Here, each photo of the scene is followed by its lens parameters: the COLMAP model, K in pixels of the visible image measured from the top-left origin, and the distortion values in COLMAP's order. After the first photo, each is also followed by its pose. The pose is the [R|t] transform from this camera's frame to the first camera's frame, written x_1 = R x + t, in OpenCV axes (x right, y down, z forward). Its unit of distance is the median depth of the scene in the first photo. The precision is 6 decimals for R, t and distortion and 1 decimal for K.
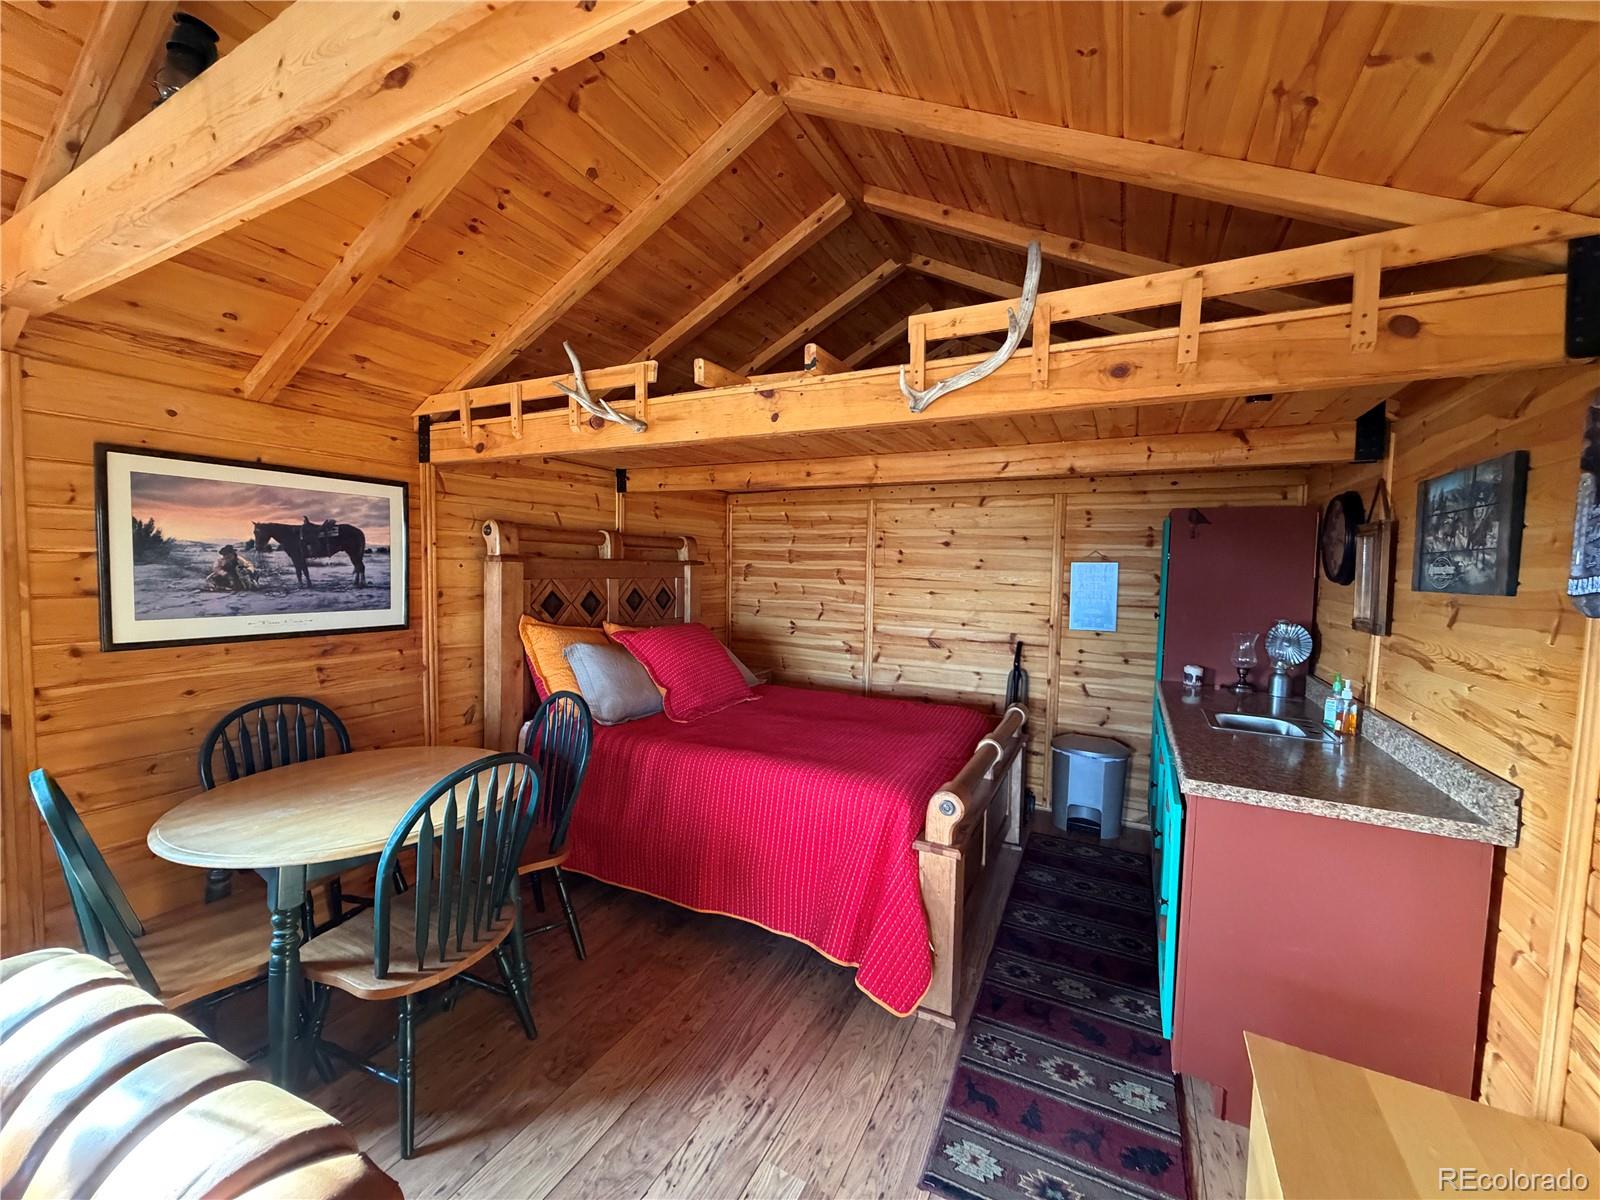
lens RADIAL K [[635.4, 0, 795.7], [0, 635.4, 599.1], [0, 0, 1]] dist [0.000863, -0.000033]
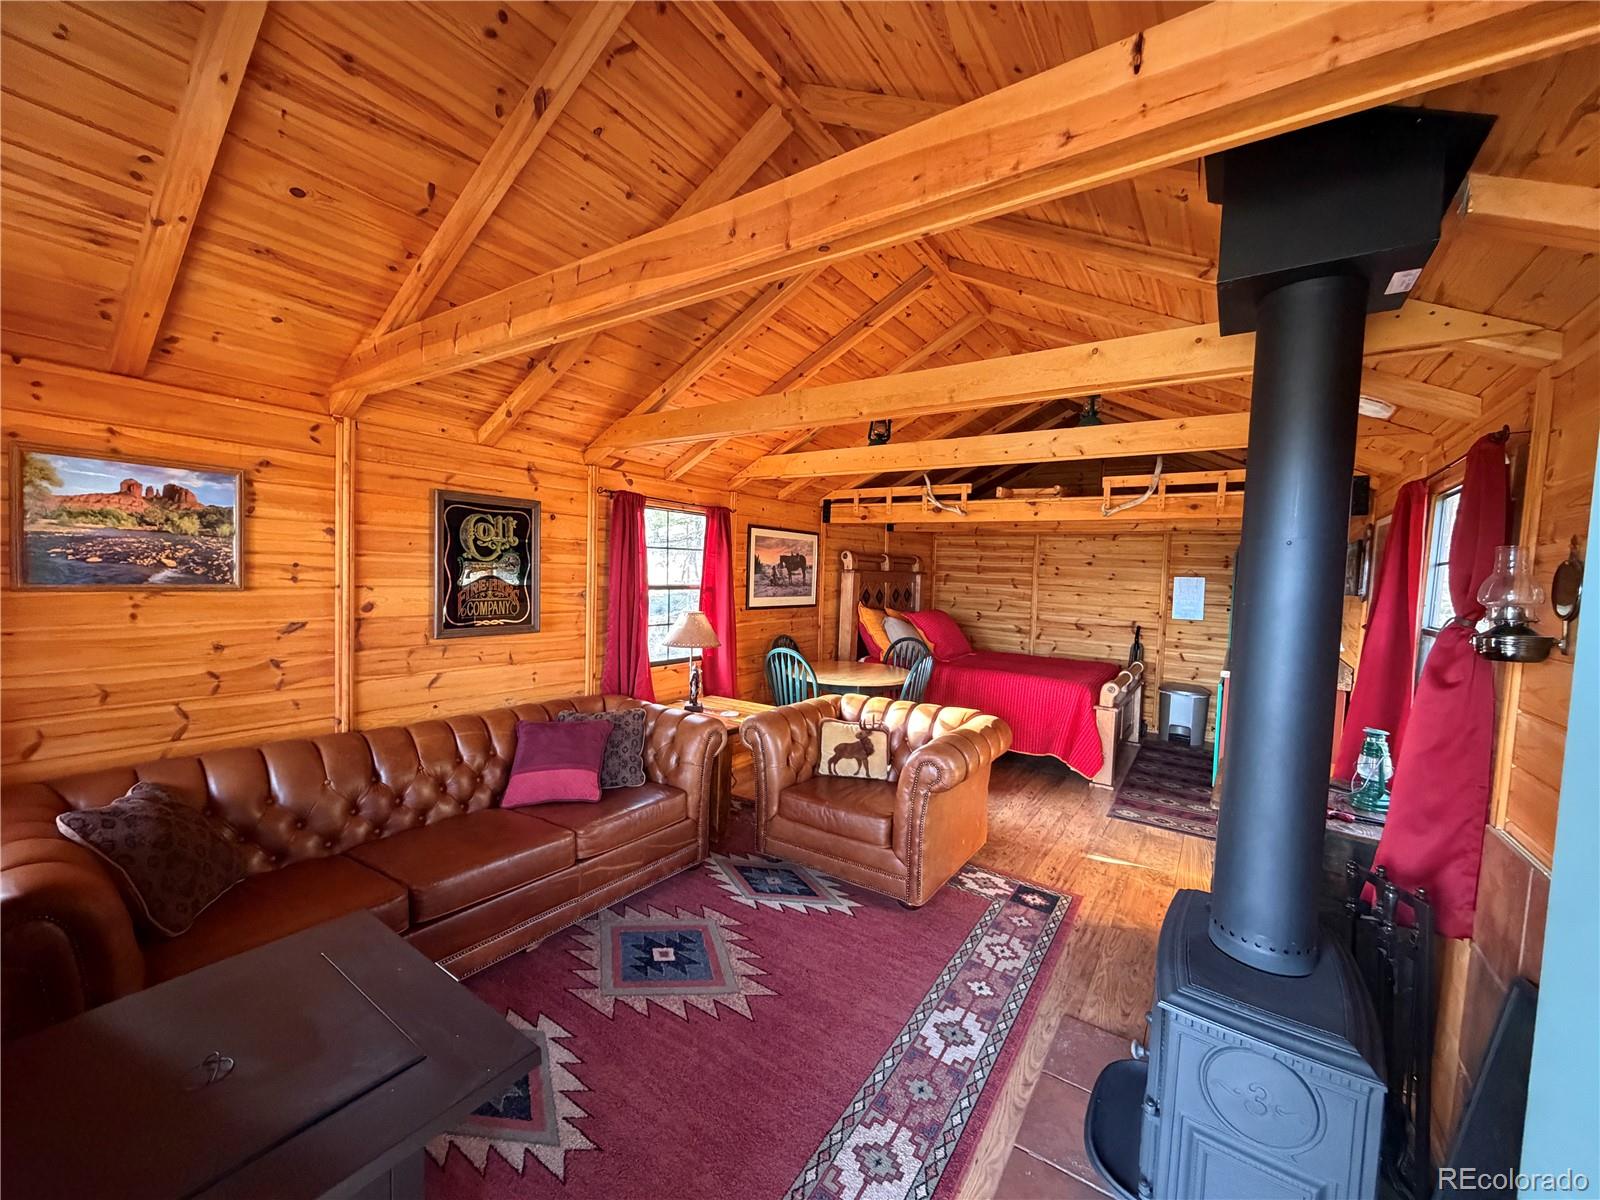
lens RADIAL K [[635.4, 0, 795.7], [0, 635.4, 599.1], [0, 0, 1]] dist [0.000863, -0.000033]
pose [[0.991347, 0.019449, -0.129816, -0.380848], [-0.020284, 0.999781, -0.005110, 0.032296], [0.129689, 0.007698, 0.991525, -0.894115]]
